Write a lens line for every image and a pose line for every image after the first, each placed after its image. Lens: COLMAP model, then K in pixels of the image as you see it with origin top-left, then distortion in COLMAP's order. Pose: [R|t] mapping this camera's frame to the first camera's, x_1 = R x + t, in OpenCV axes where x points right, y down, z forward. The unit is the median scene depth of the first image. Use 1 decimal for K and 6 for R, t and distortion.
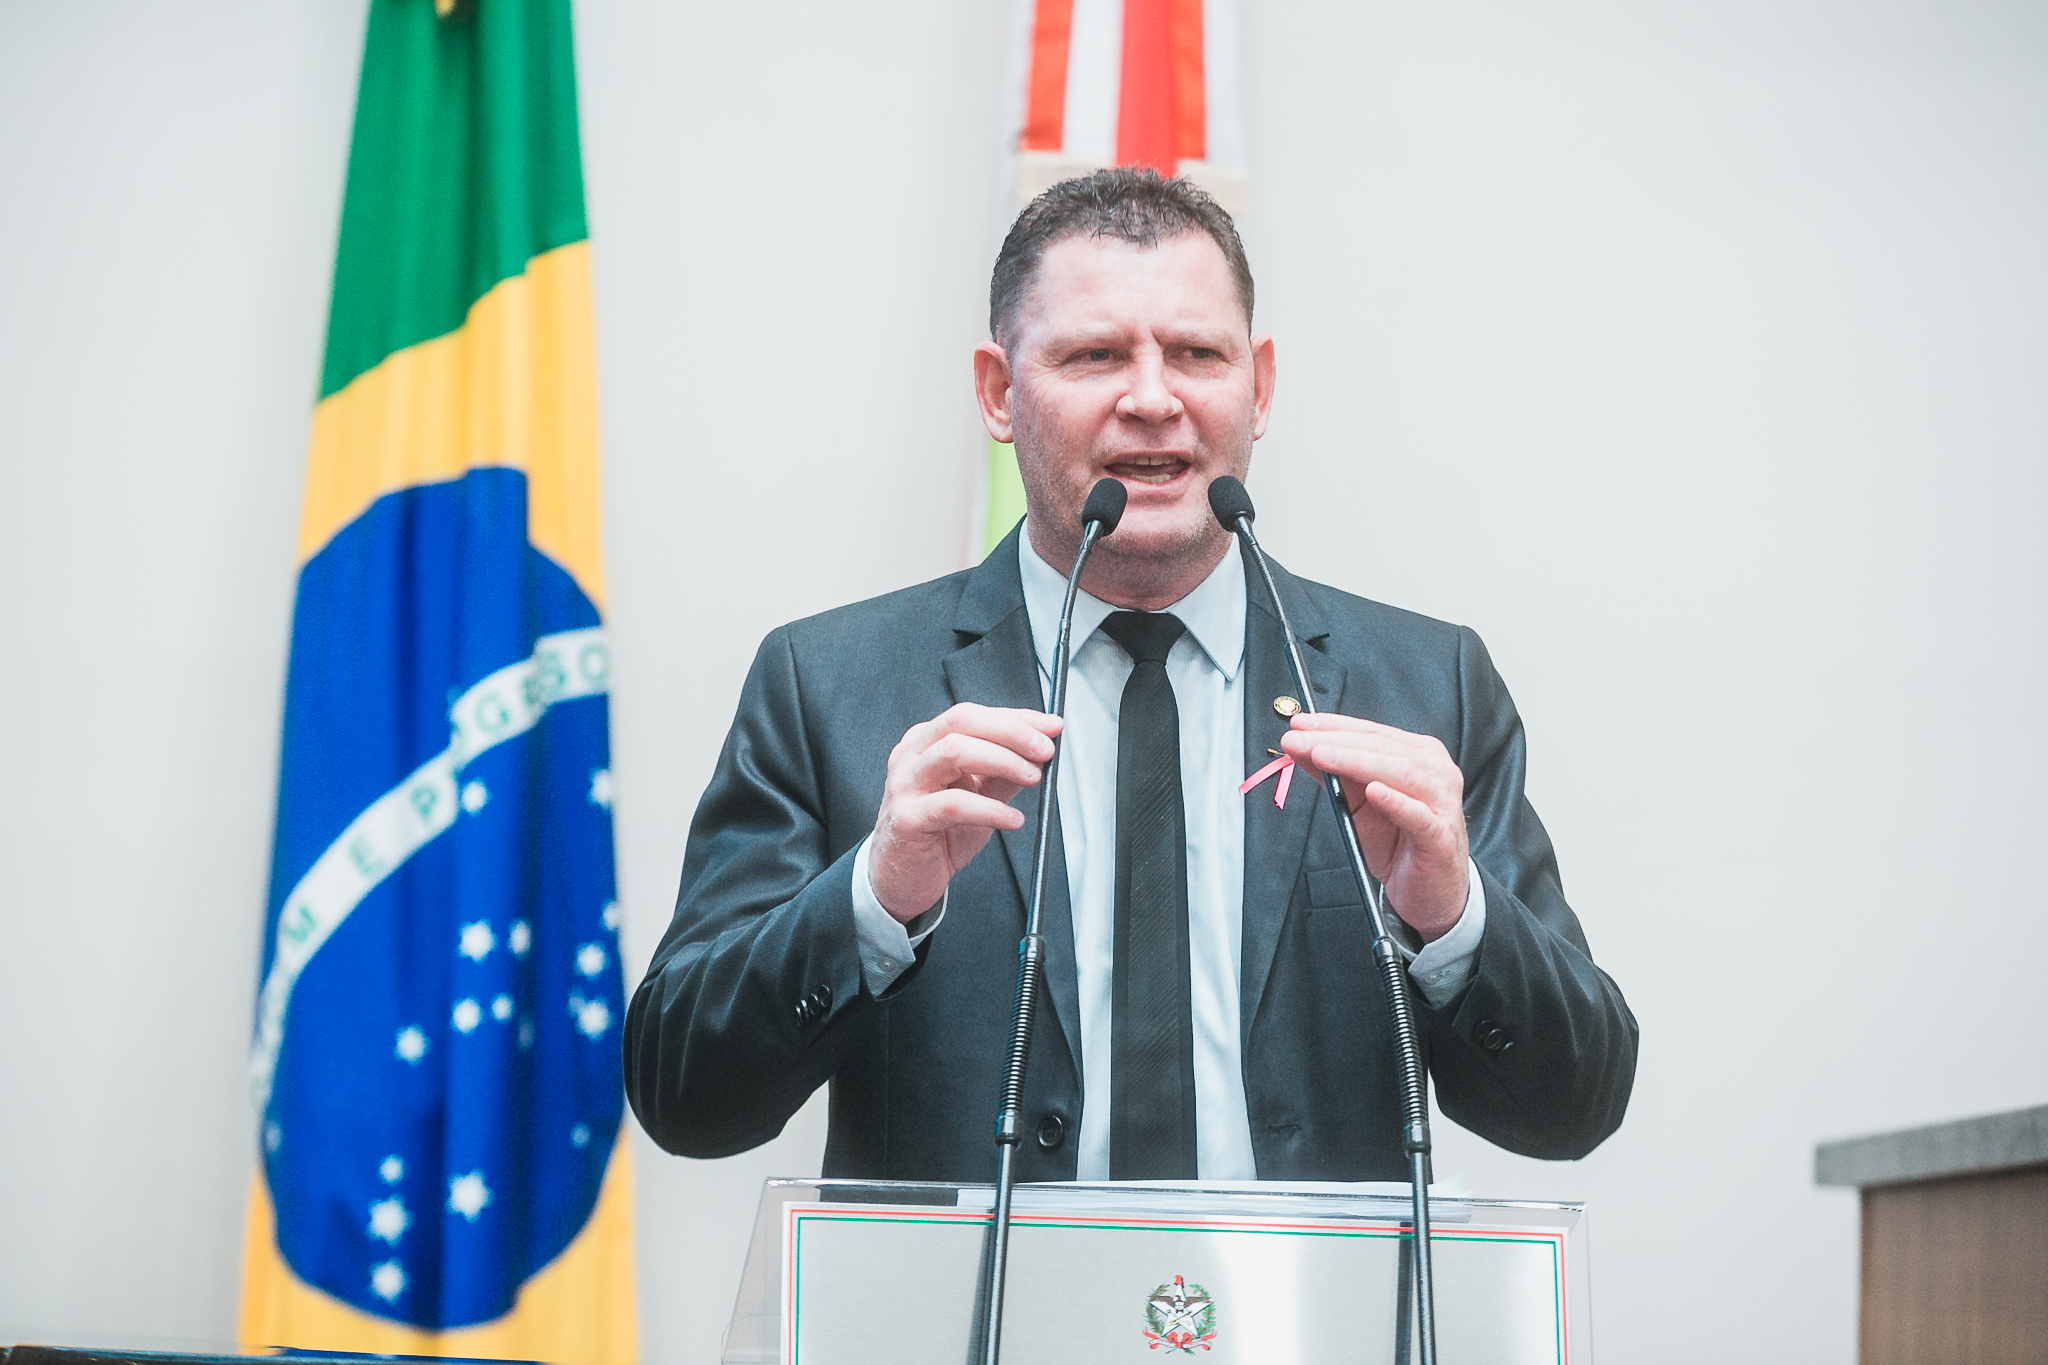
lens RADIAL K [[7662.7, 0, 1024.0], [0, 7662.7, 682.5], [0, 0, 1]] dist [-0.086506, -3.887694]
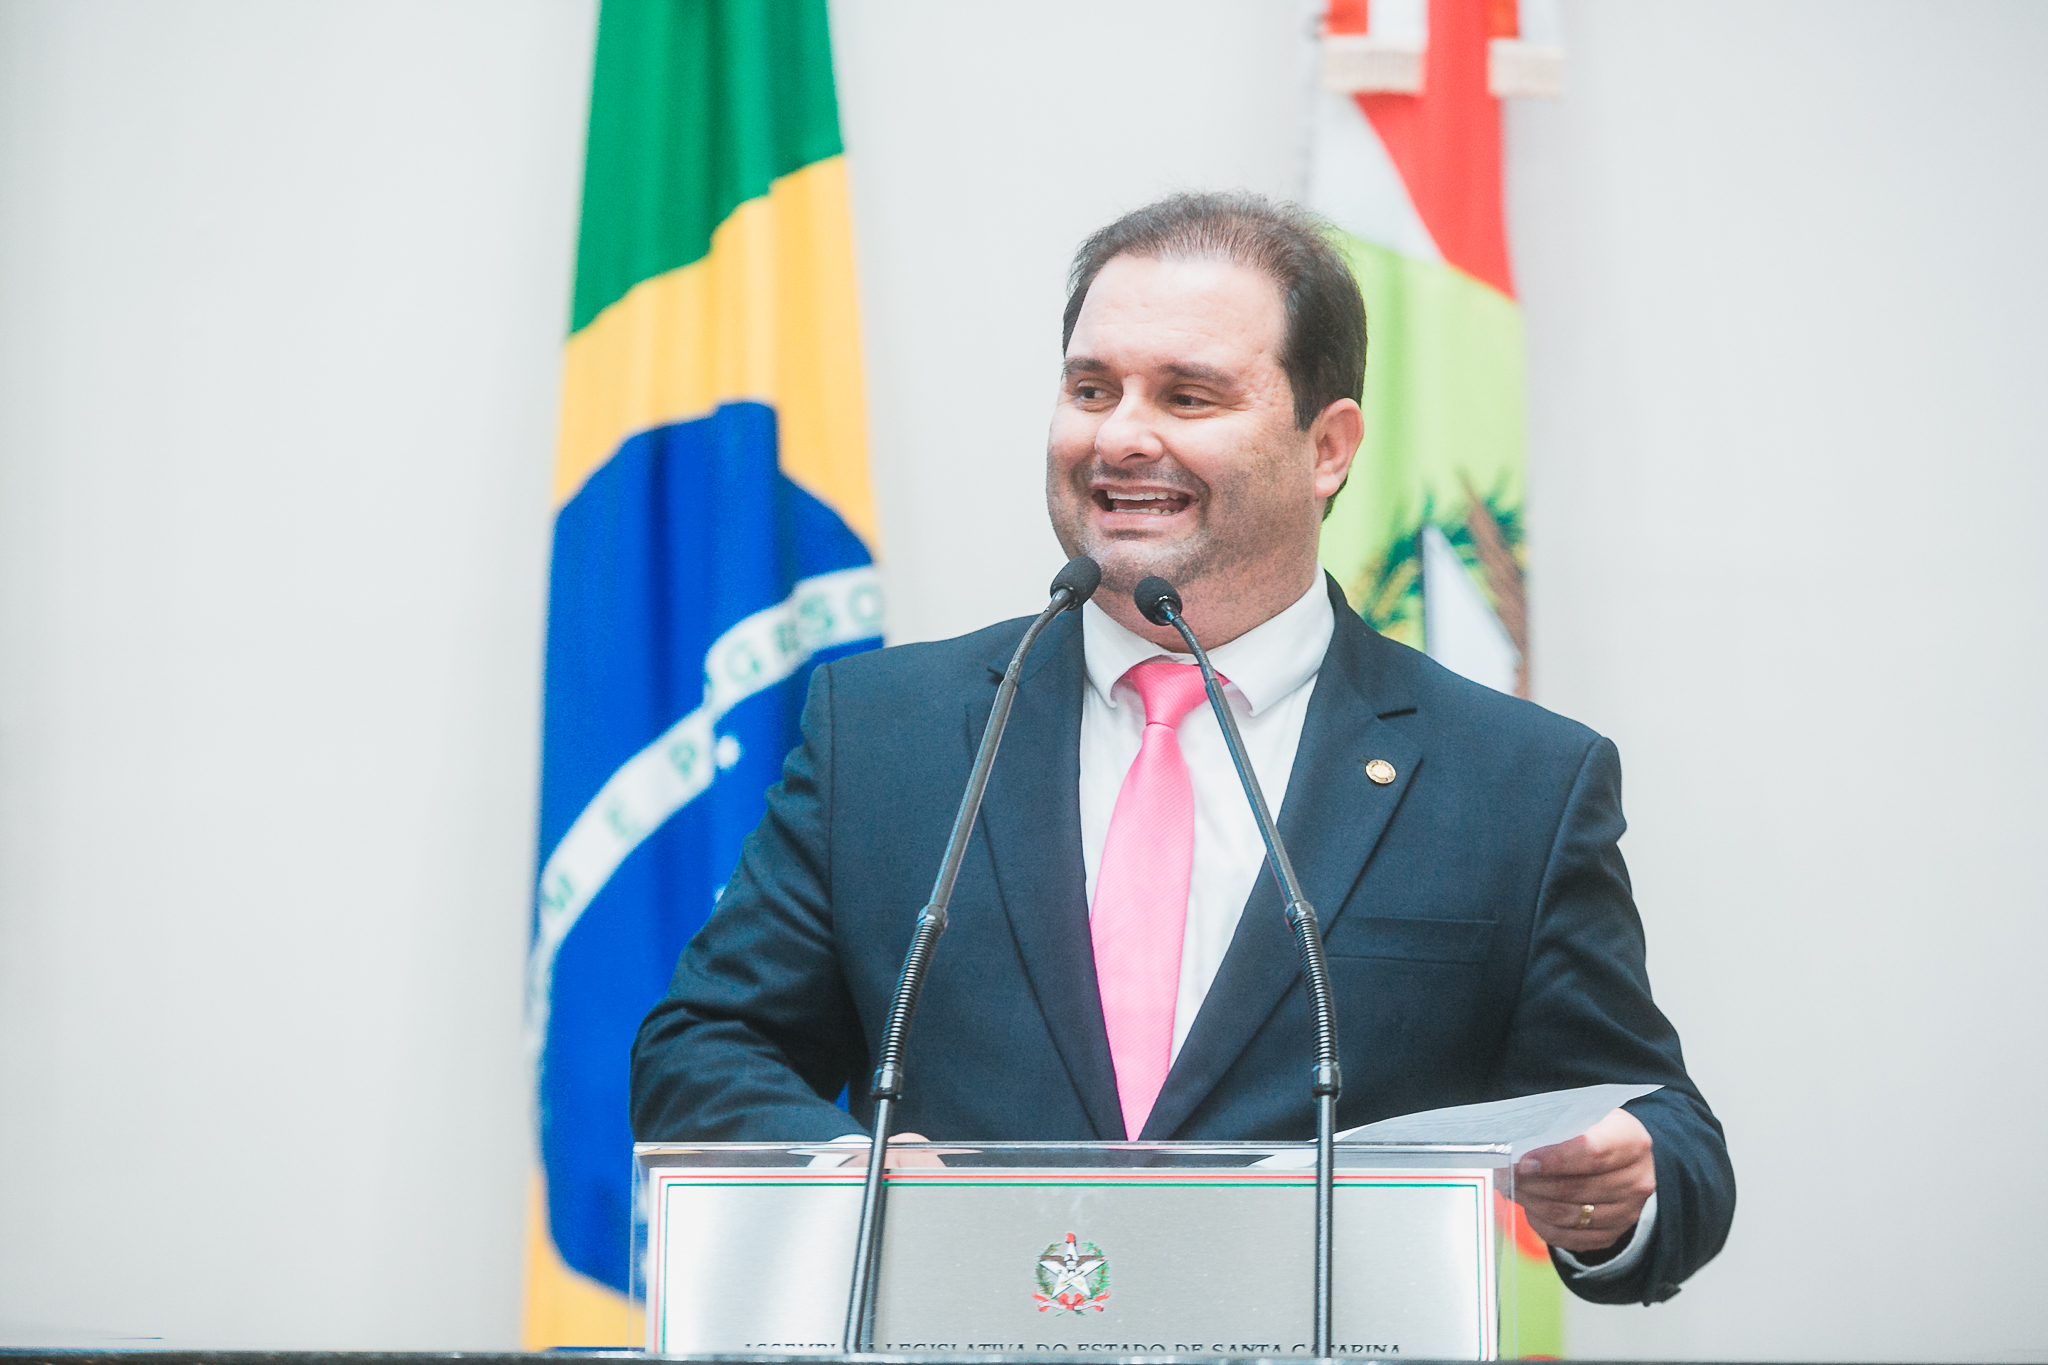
lens RADIAL K [[8247.9, 0, 1024.0], [0, 8247.9, 682.5], [0, 0, 1]] dist [0.210929, 2.721683]
pose [[0.991248, -0.039276, -0.126038, 0.092561], [0.040238, 0.999177, 0.005094, 0.002727], [0.125735, -0.010121, 0.992012, -0.005530]]
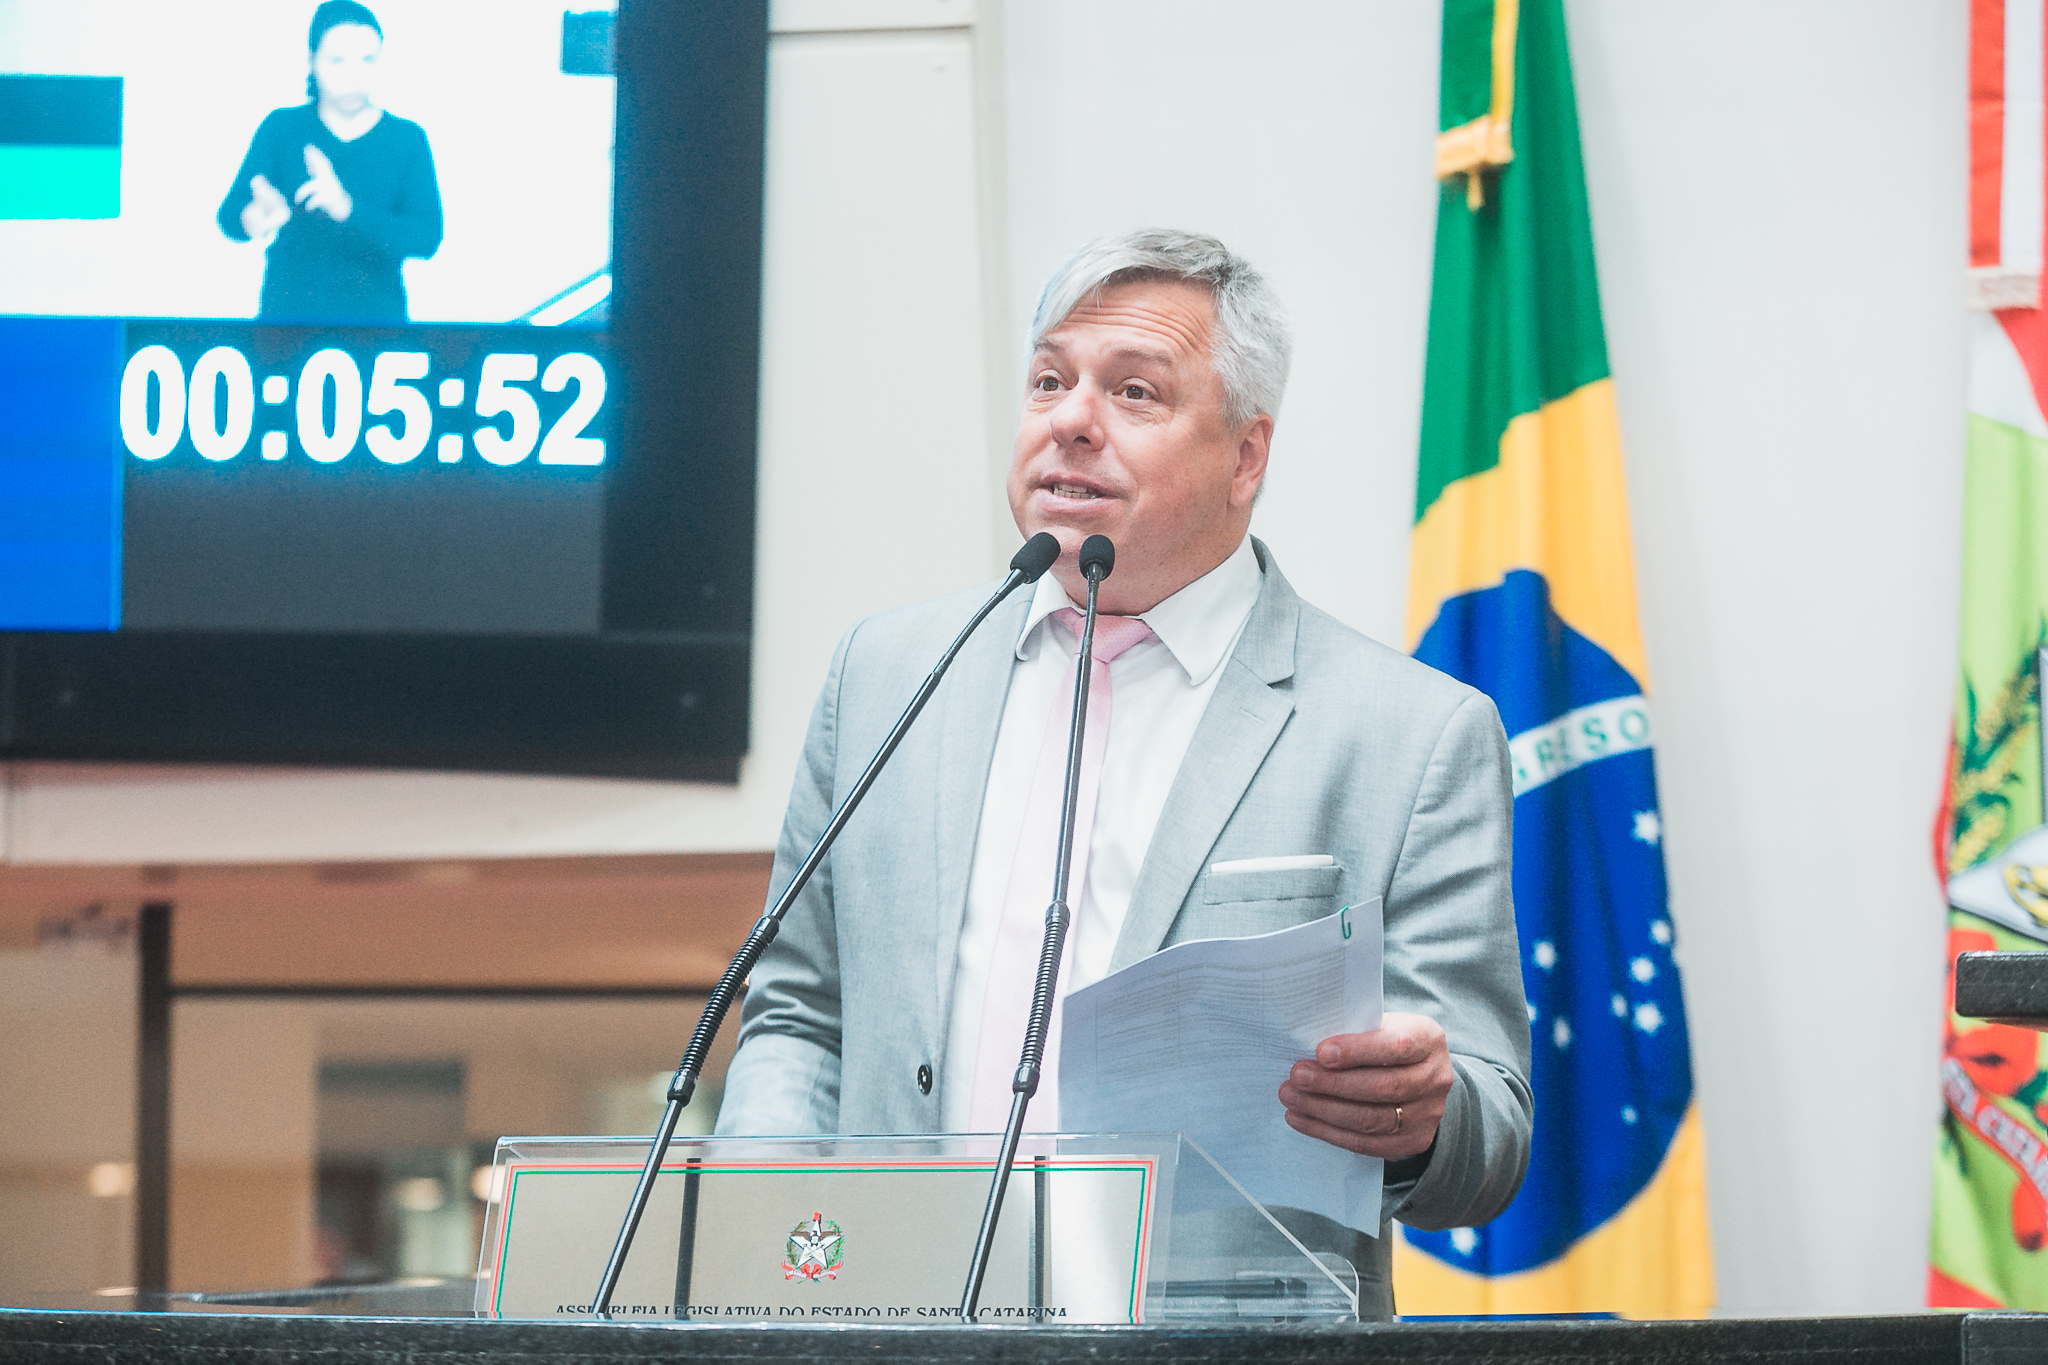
lens RADIAL K [[5338.8, 0, 1024.0], [0, 5338.8, 682.5], [0, 0, 1]] dist [0.338961, -13.746021]
pose [[0.876657, -0.080797, -0.474283, 0.265966], [0.065666, 0.996667, -0.048411, 0.025913], [0.476614, 0.011296, 0.879040, 0.214376]]
